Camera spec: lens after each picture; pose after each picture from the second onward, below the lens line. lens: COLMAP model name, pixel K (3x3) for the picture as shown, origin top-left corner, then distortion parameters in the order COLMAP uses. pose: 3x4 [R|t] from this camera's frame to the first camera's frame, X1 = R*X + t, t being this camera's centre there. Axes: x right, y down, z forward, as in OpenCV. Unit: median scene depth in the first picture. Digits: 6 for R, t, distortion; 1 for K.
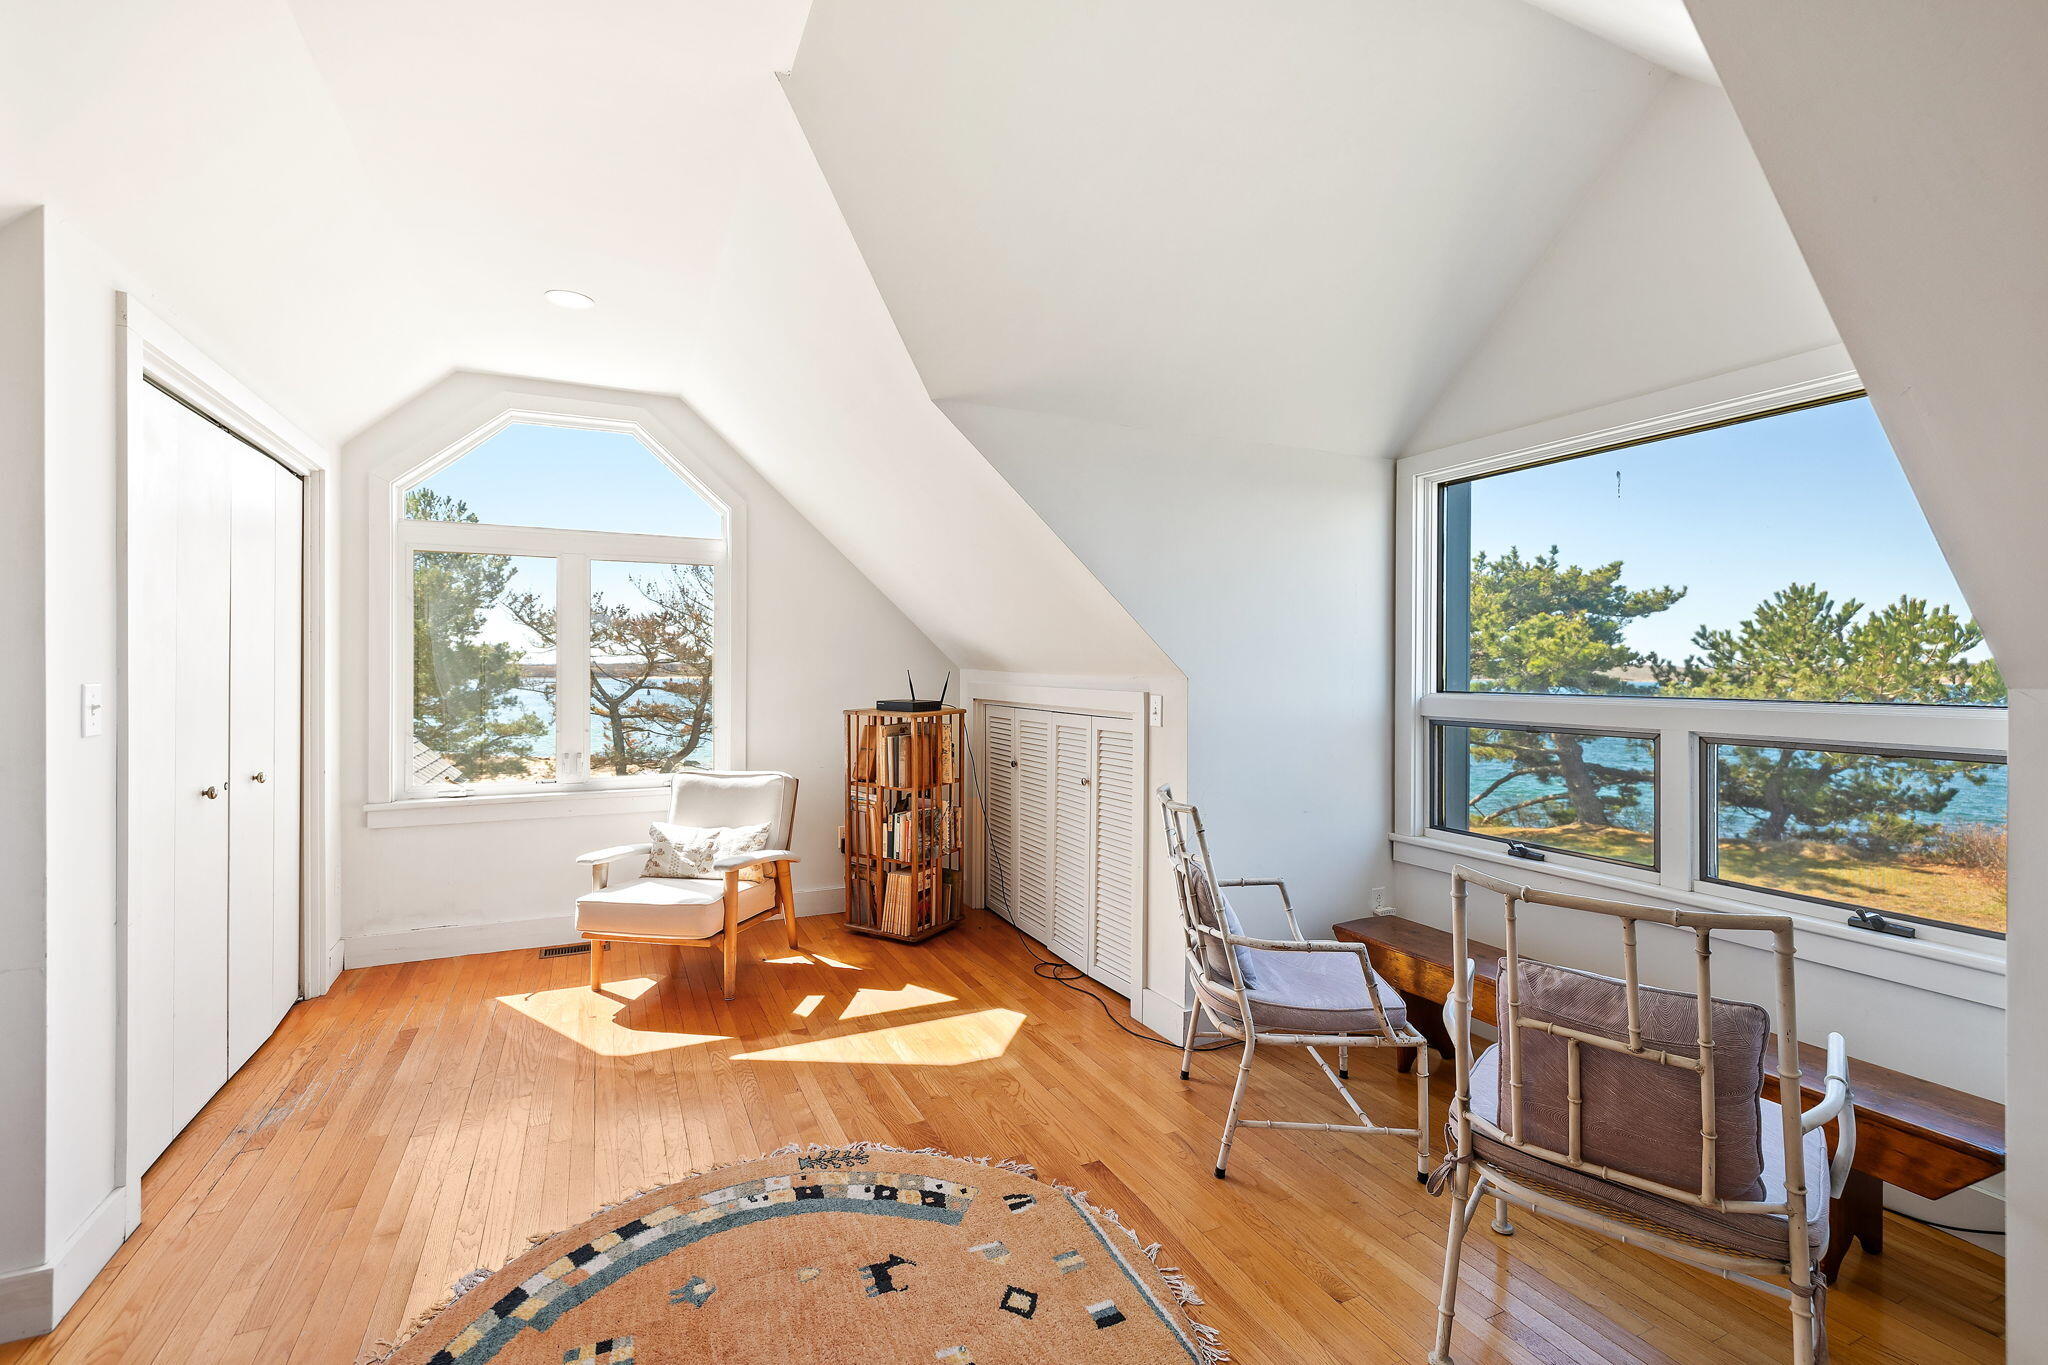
lens RADIAL K [[880.6, 0, 1027.5], [0, 880.6, 681.4], [0, 0, 1]] dist [0.000264, 0.000979]
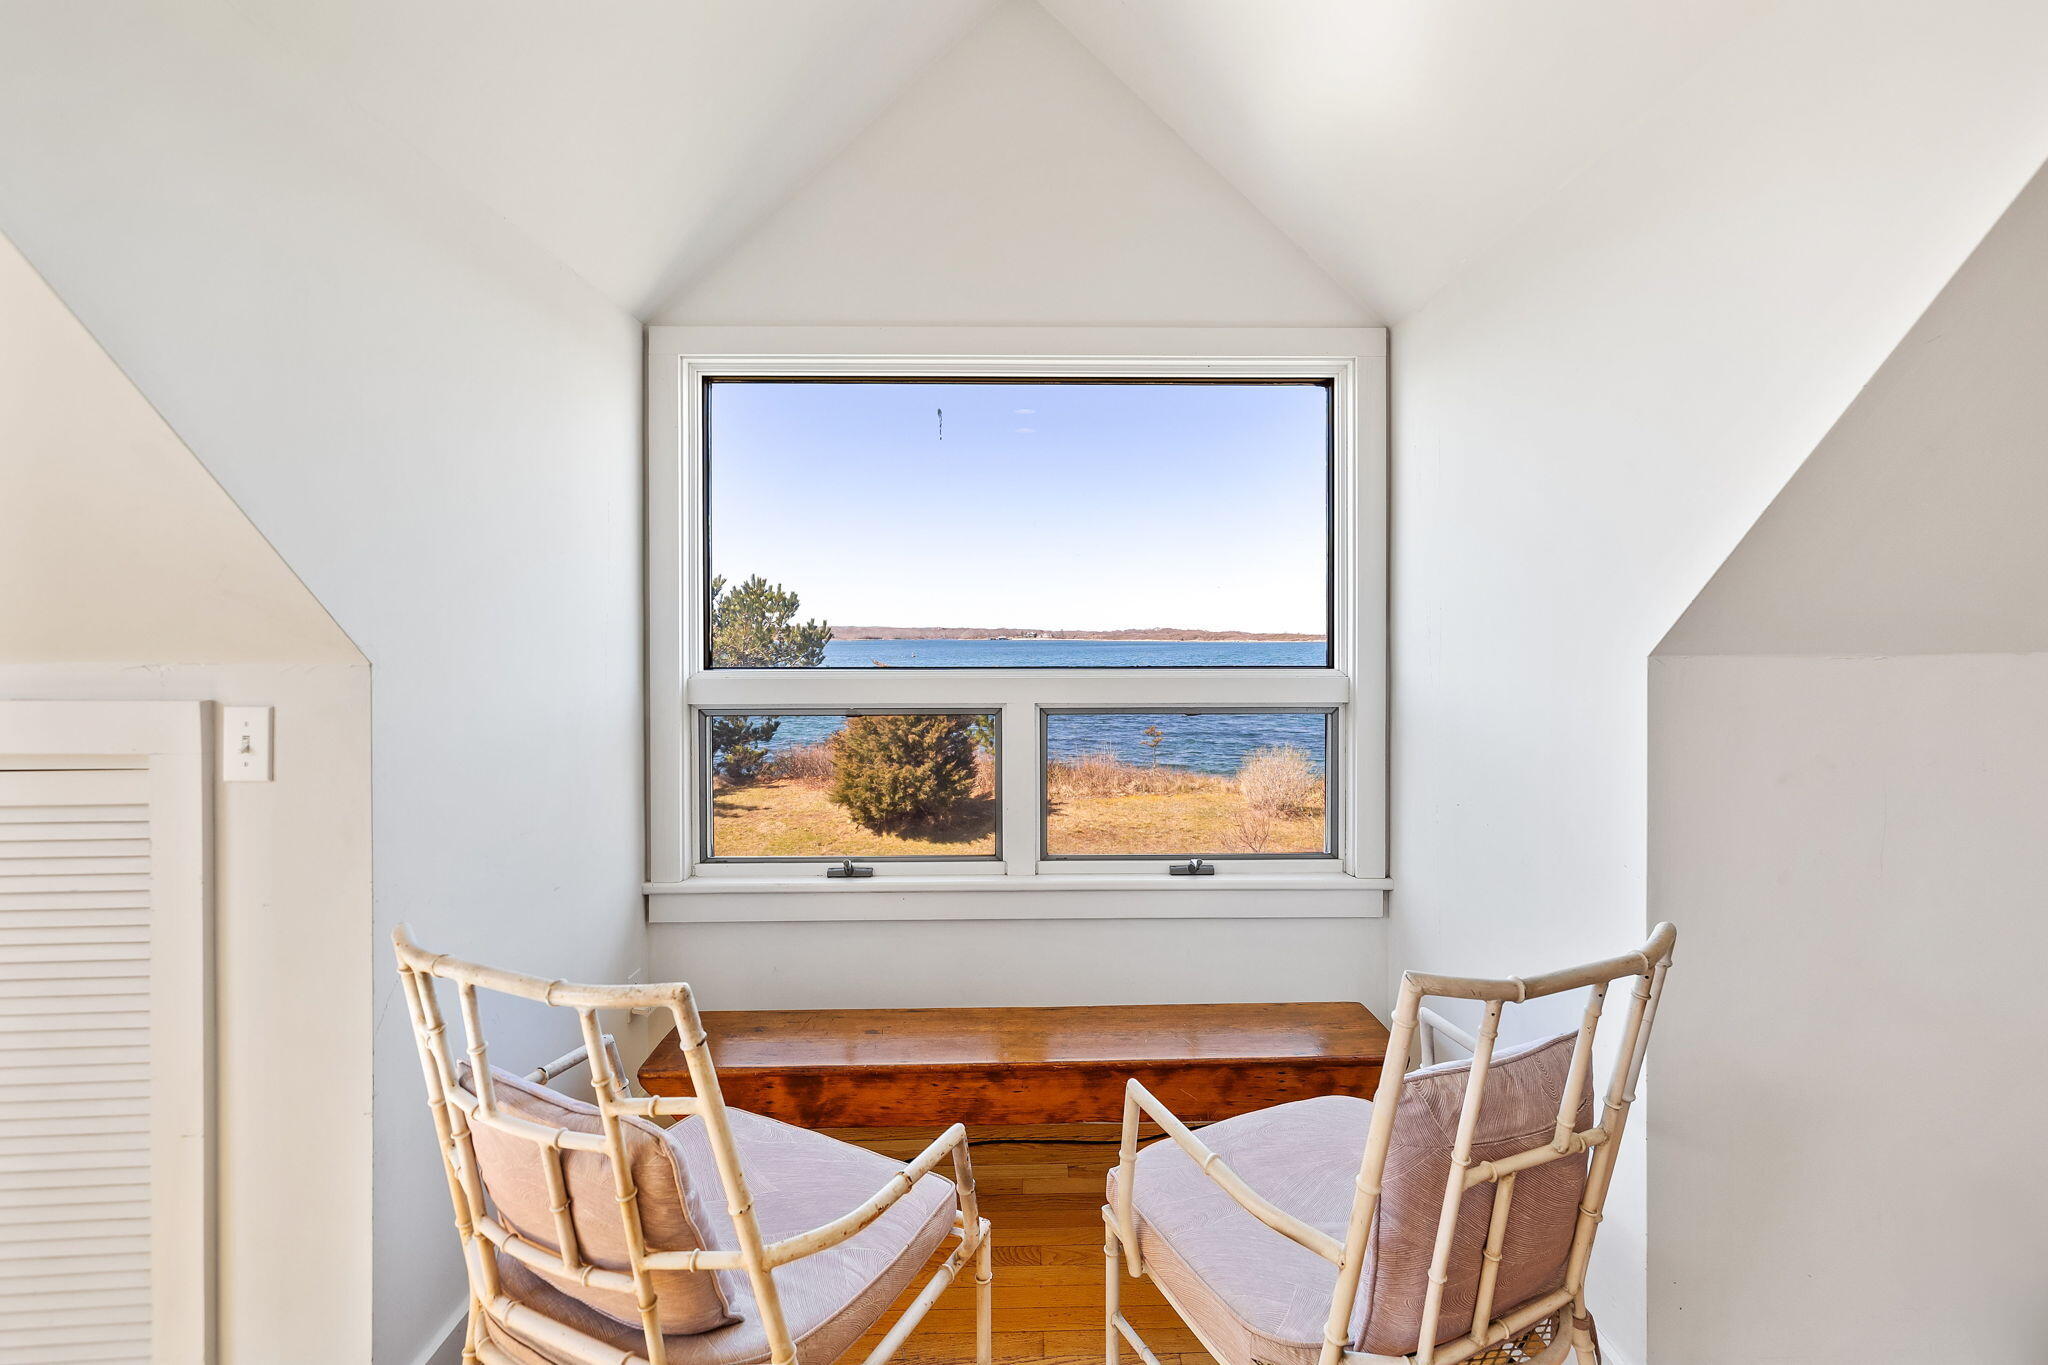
lens RADIAL K [[880.6, 0, 1005.3], [0, 880.6, 637.7], [0, 0, 1]] dist [0.000264, 0.000979]
pose [[0.418777, -0.009281, 0.908042, -0.078764], [0.016331, 0.999863, 0.002688, -0.011773], [-0.907942, 0.013704, 0.418871, 0.477756]]
